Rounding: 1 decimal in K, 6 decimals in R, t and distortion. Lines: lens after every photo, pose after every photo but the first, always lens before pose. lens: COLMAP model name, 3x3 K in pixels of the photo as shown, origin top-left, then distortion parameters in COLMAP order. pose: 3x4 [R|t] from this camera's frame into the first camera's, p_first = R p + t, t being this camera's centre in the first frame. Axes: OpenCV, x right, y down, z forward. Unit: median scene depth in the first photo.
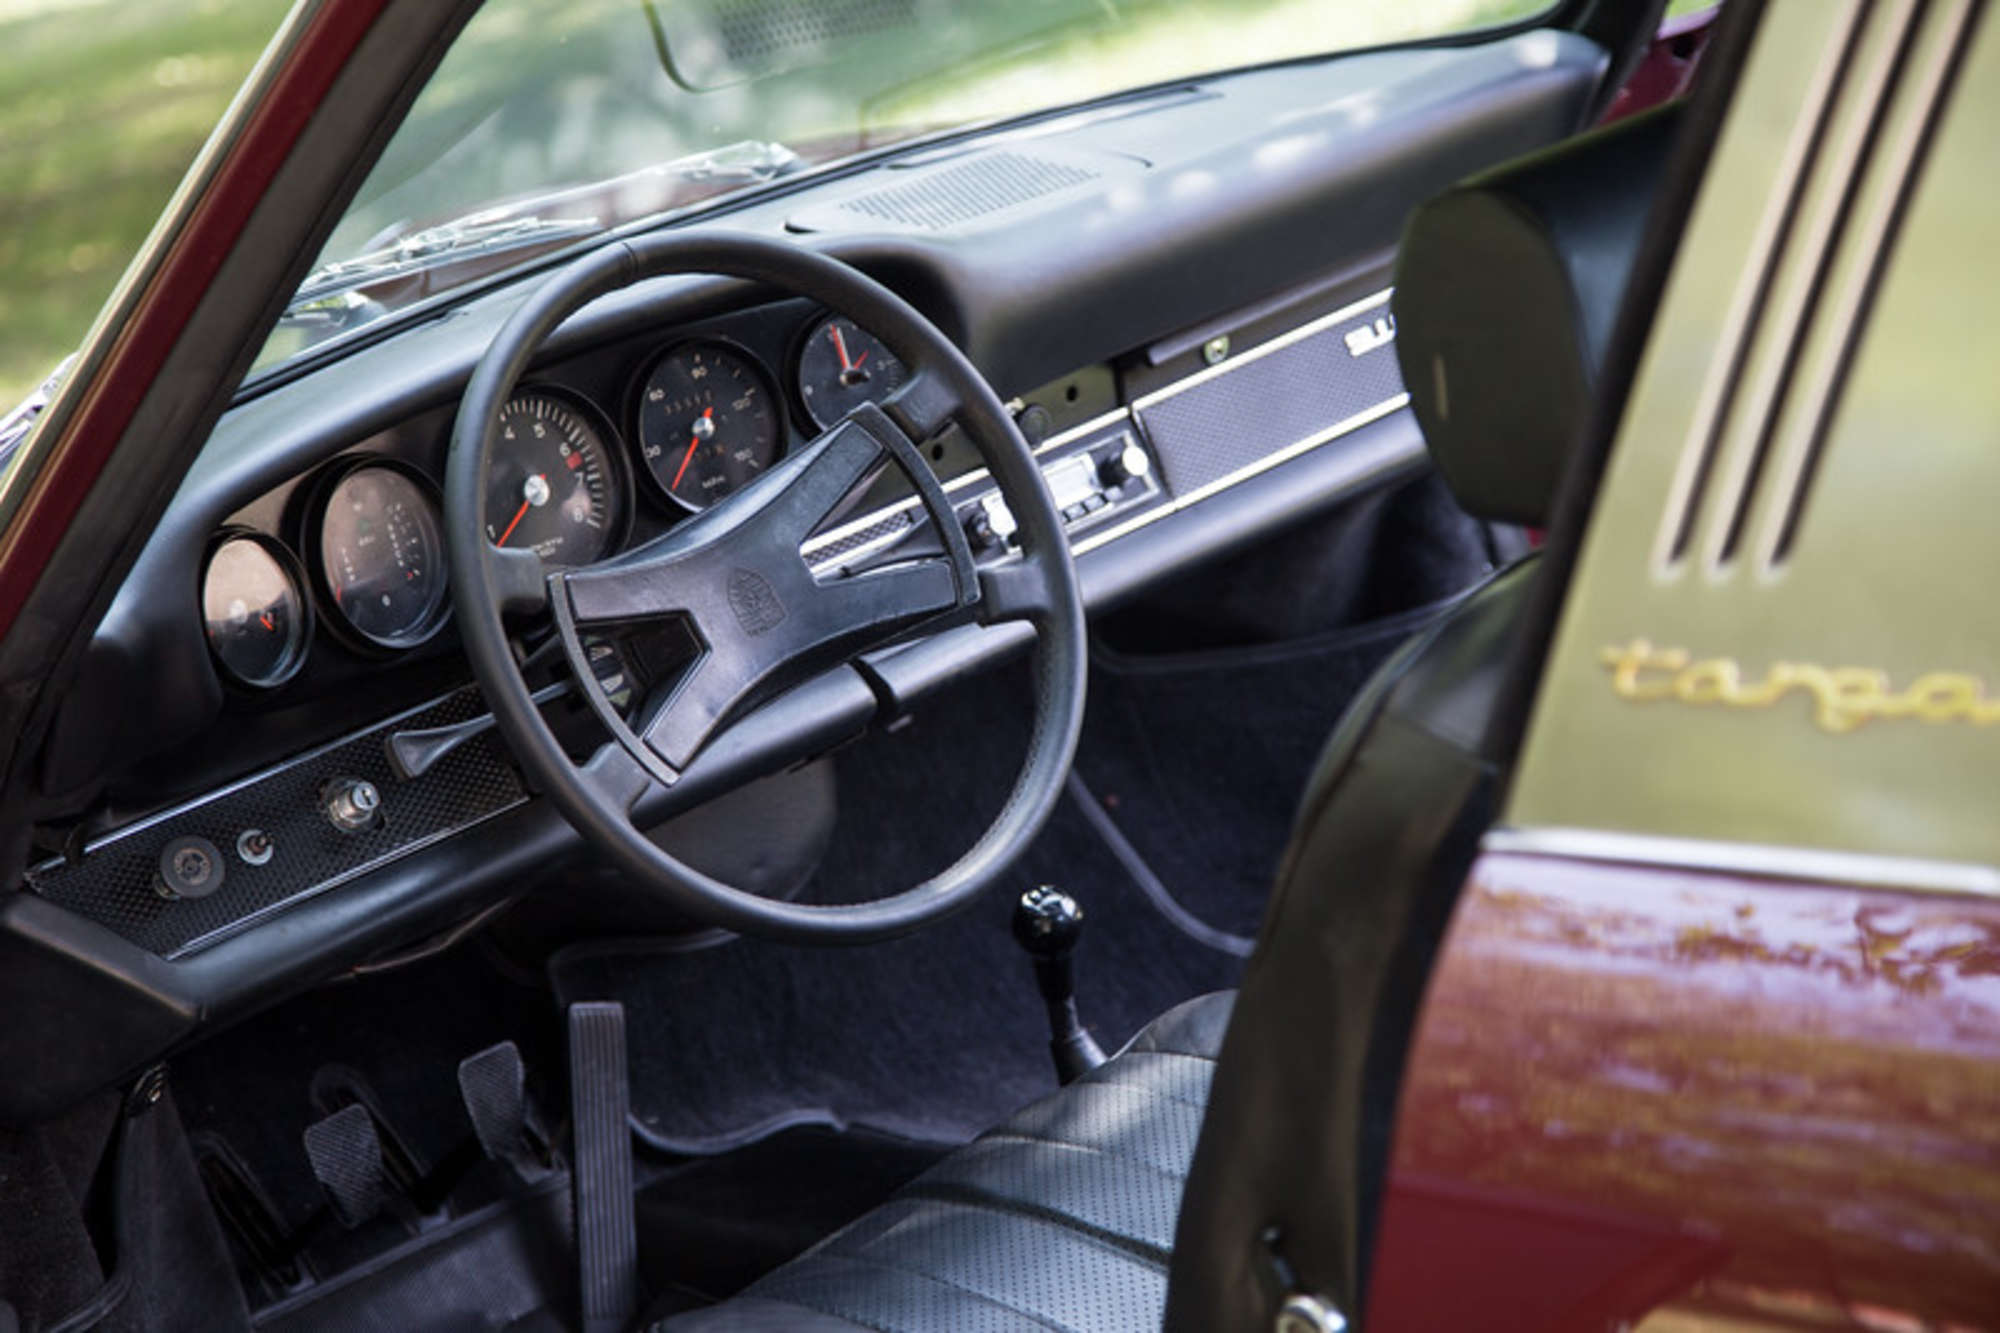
lens RADIAL K [[4913.8, 0, 1000.0], [0, 4913.8, 666.5], [0, 0, 1]] dist [0.476562, -0.006648]
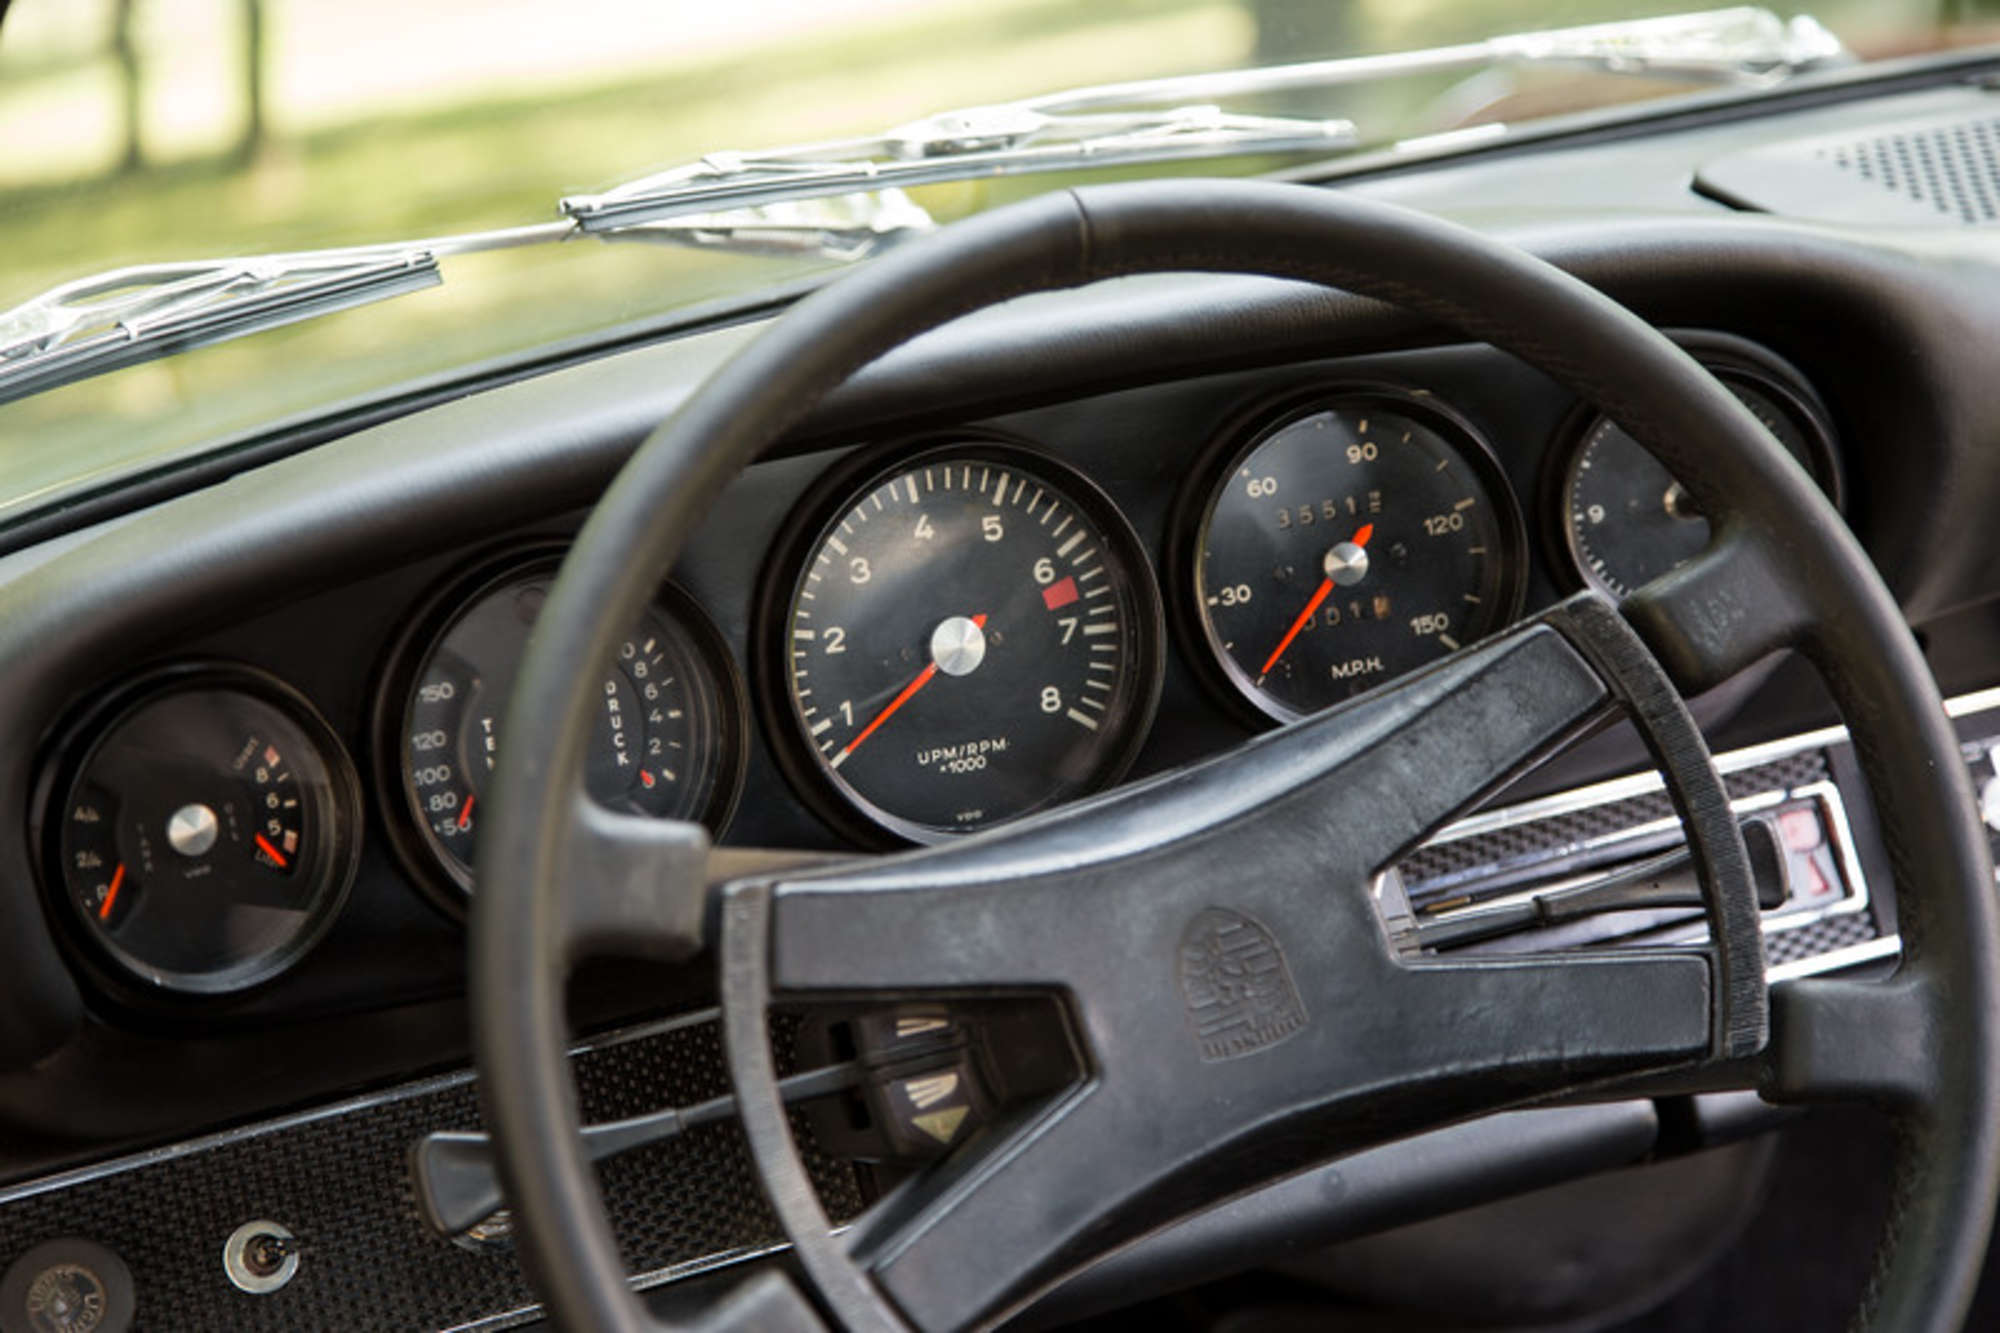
lens RADIAL K [[4295.1, 0, 1000.0], [0, 4295.1, 666.5], [0, 0, 1]] dist [0.321638, 0.180539]
pose [[0.919552, 0.175813, -0.351446, 0.067040], [-0.155242, 0.984115, 0.086122, -0.072795], [0.361005, -0.024634, 0.932238, 0.589706]]
